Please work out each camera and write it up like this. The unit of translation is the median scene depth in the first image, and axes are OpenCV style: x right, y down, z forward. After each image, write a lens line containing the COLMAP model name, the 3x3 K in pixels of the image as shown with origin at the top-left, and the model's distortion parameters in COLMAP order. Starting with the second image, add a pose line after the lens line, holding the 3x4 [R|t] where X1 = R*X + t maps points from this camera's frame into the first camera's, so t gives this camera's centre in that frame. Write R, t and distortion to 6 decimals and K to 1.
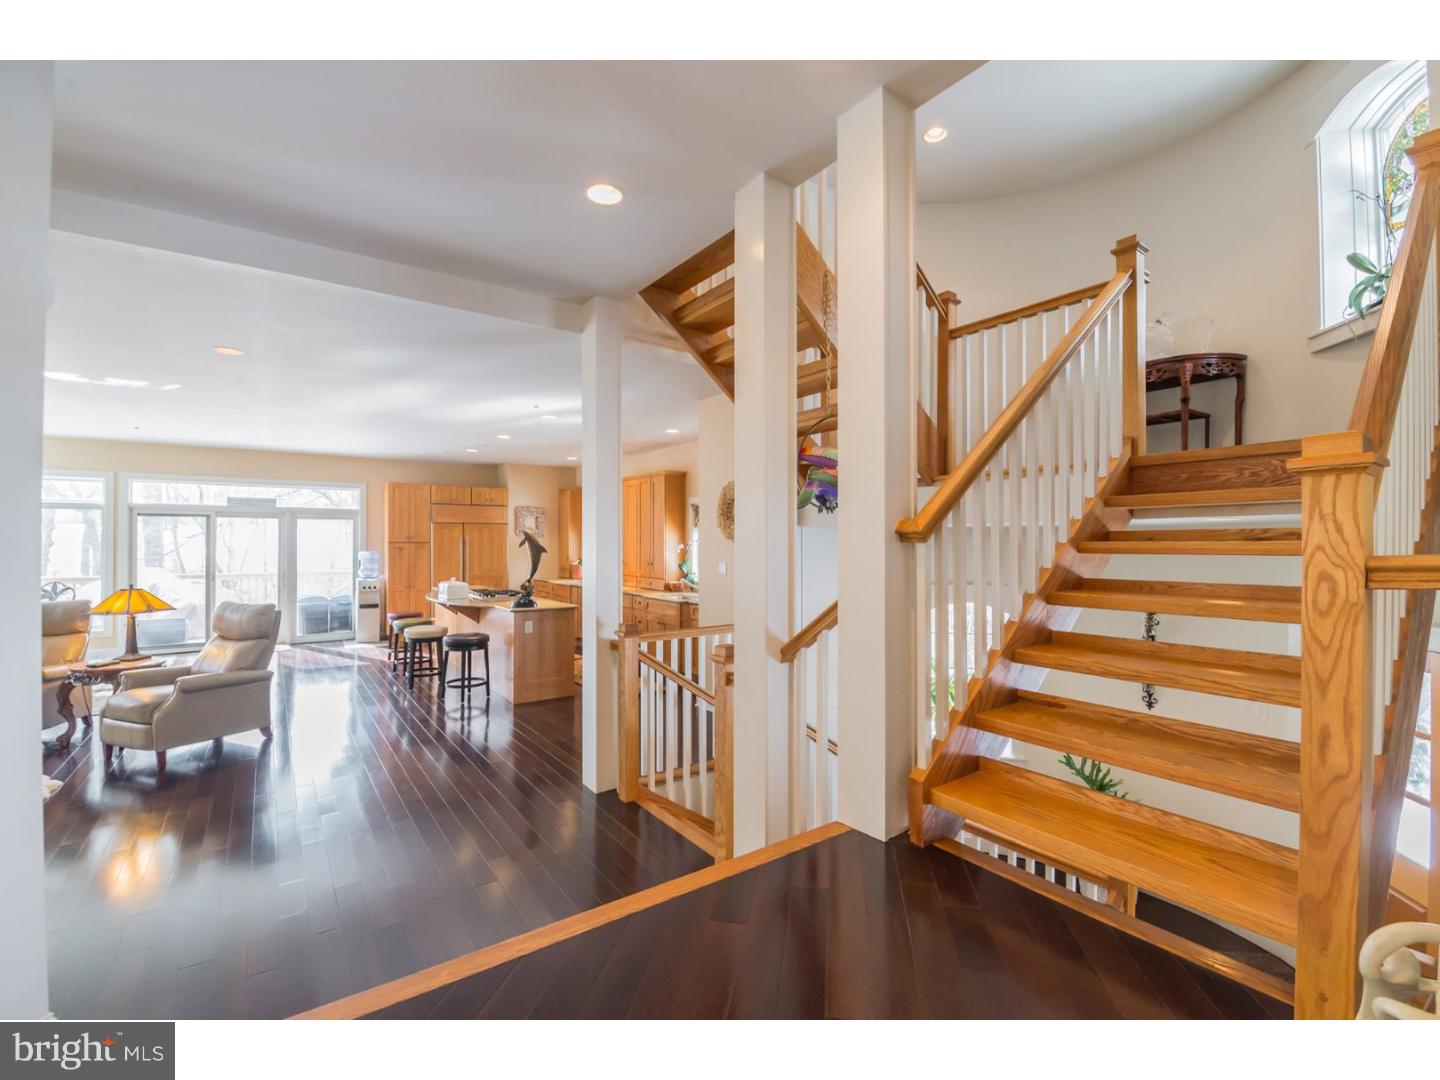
lens RADIAL K [[632.7, 0, 713.0], [0, 632.7, 543.2], [0, 0, 1]] dist [-0.002690, -0.000638]
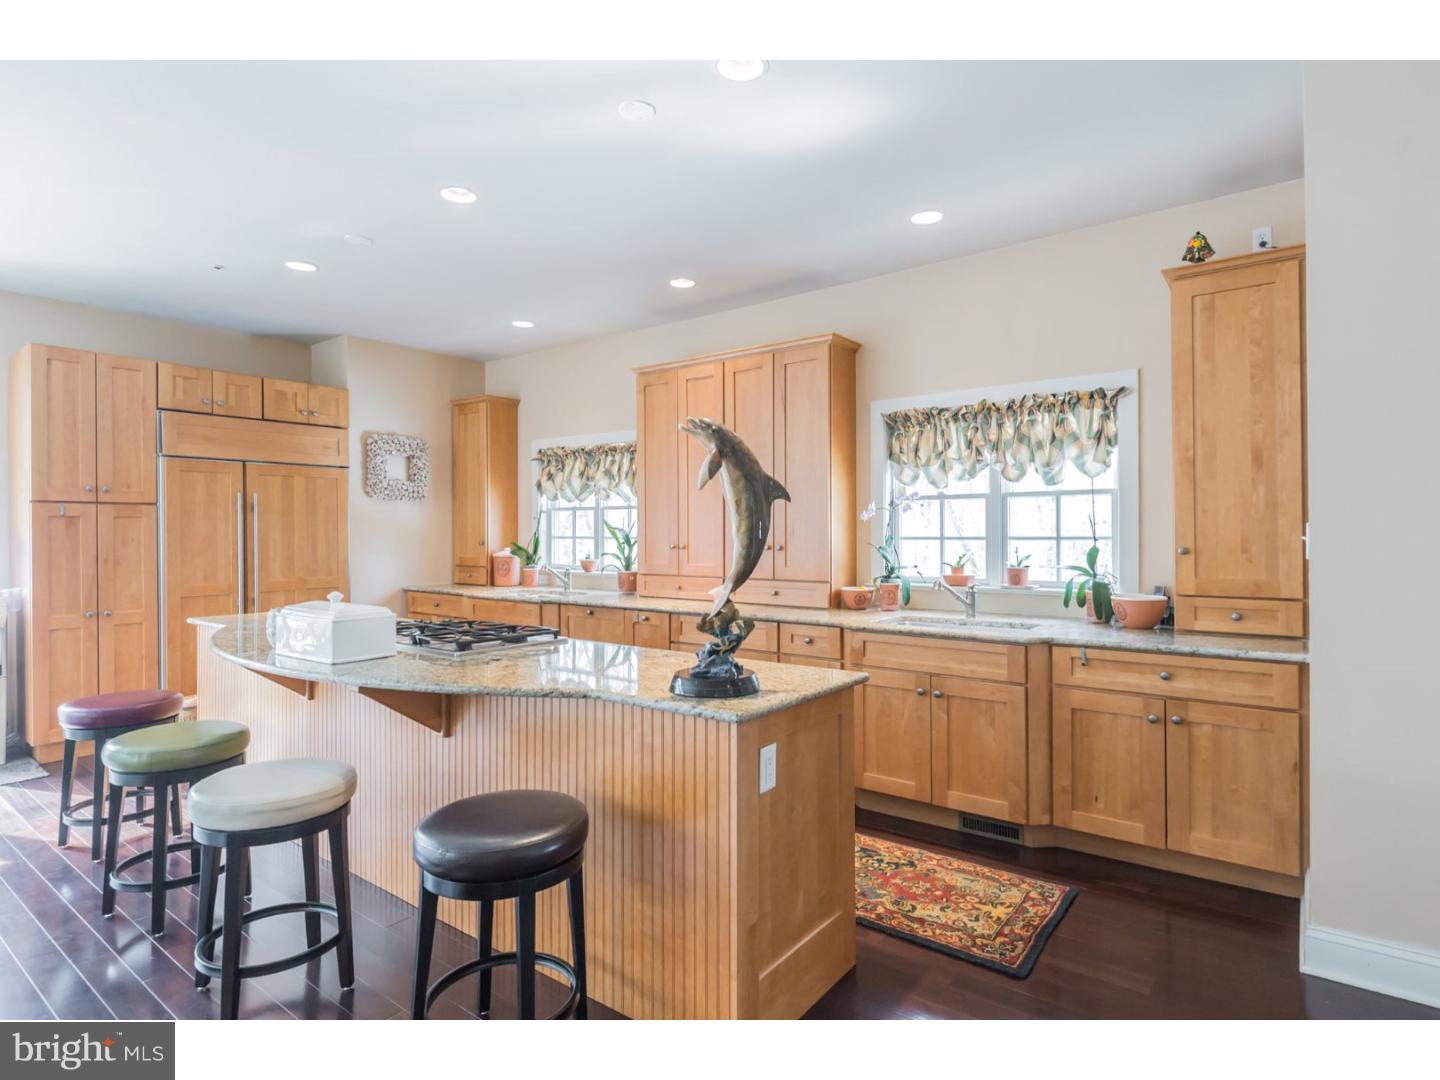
lens RADIAL K [[769.7, 0, 737.1], [0, 769.7, 535.1], [0, 0, 1]] dist [-0.000313, -0.000633]
pose [[0.951937, -0.003680, 0.306272, -0.251355], [0.002910, 0.999991, 0.002972, 0.018745], [-0.306280, -0.001938, 0.951939, 0.428673]]
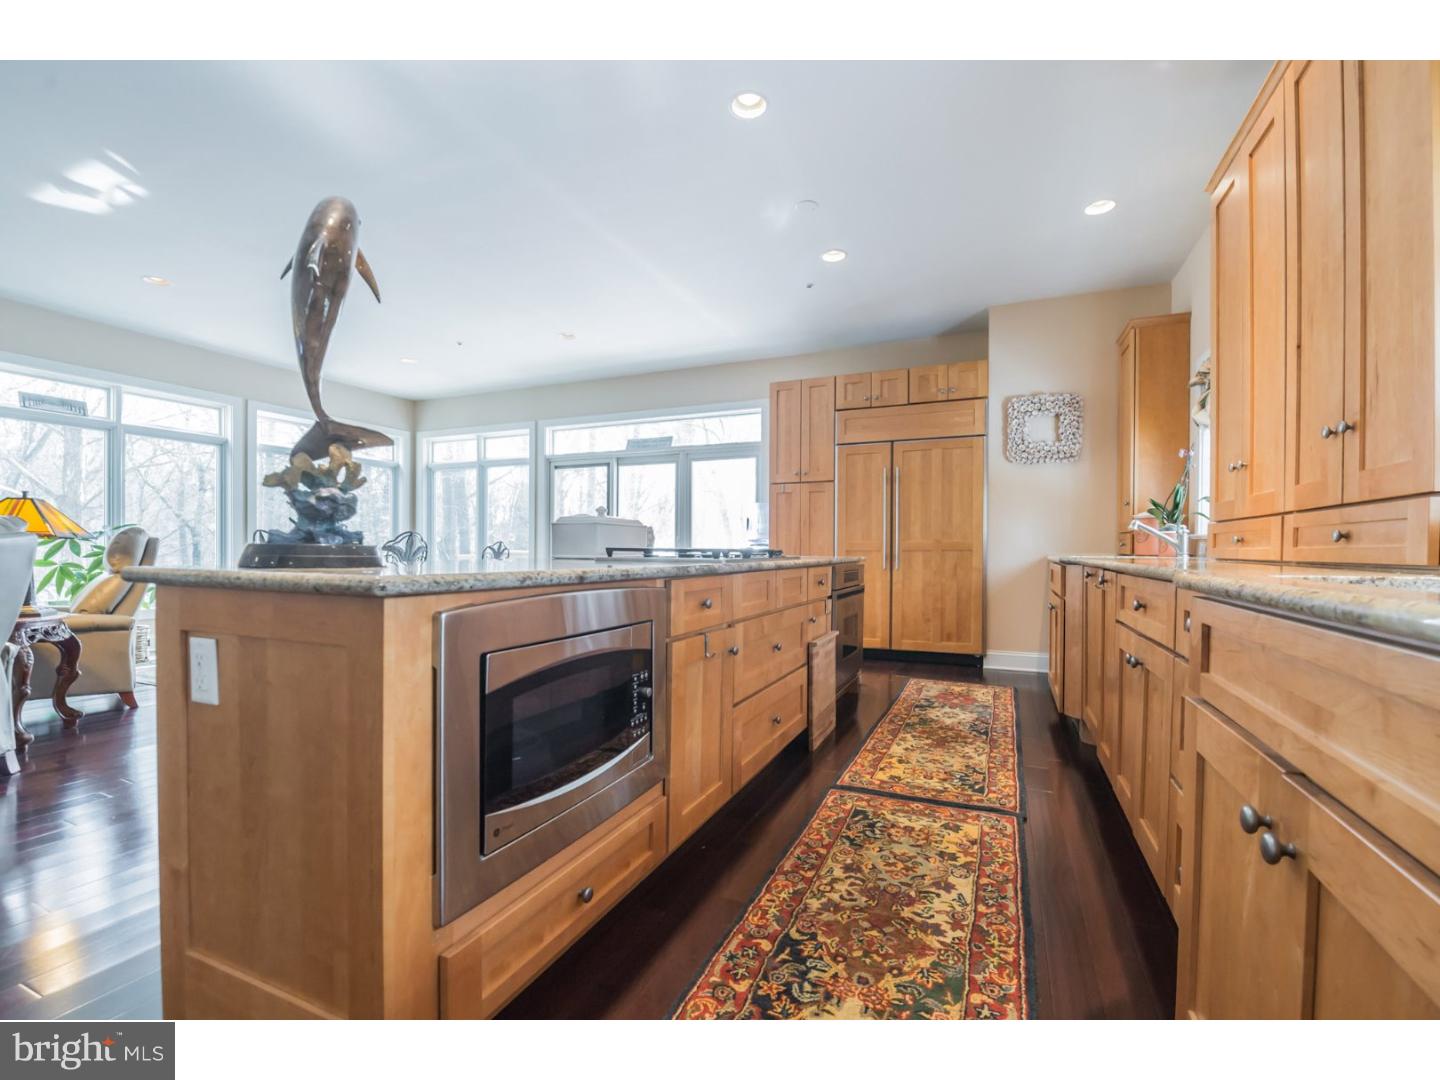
lens RADIAL K [[632.7, 0, 713.0], [0, 632.7, 543.2], [0, 0, 1]] dist [-0.002690, -0.000638]
pose [[0.503401, -0.005340, -0.864037, -0.025502], [-0.005638, 0.999939, -0.009465, 0.060247], [0.864035, 0.009636, 0.503340, 0.651843]]
